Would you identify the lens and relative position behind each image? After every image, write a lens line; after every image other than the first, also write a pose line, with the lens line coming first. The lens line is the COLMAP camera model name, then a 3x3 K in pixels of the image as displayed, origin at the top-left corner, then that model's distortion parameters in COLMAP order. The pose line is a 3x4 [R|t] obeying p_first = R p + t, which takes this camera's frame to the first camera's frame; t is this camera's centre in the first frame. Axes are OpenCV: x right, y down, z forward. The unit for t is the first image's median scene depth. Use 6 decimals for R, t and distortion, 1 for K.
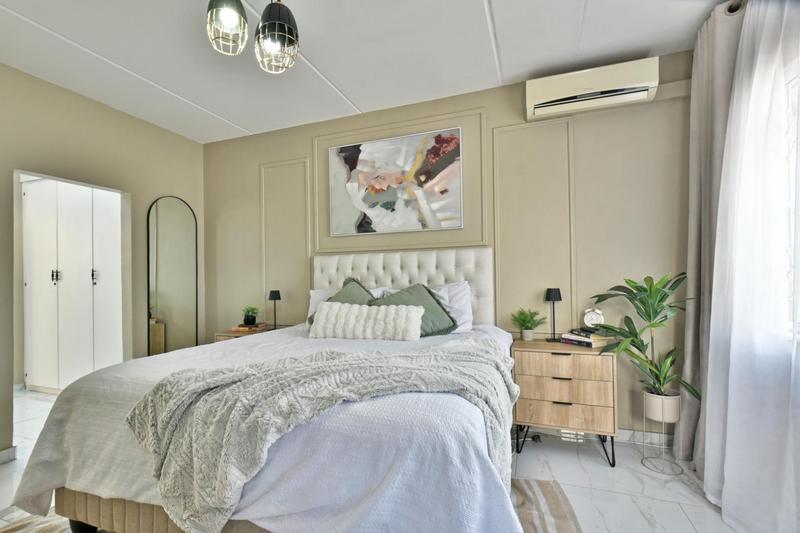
lens RADIAL K [[361.5, 0, 400.3], [0, 361.5, 277.4], [0, 0, 1]] dist [0.004125, -0.000978]
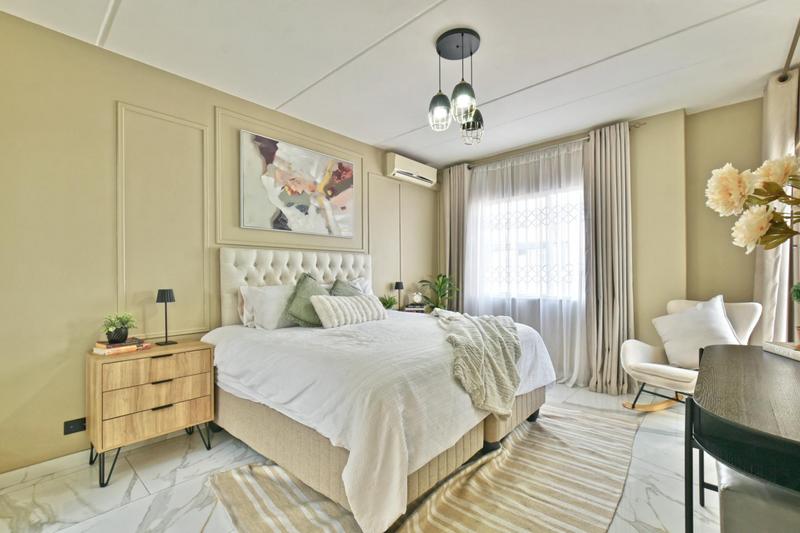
lens RADIAL K [[353.0, 0, 396.9], [0, 353.0, 273.3], [0, 0, 1]] dist [-0.001377, -0.000537]
pose [[0.376653, 0.016922, 0.926200, -0.918339], [-0.005809, 0.999857, -0.015905, 0.014652], [-0.926336, 0.000610, 0.376697, 0.328573]]
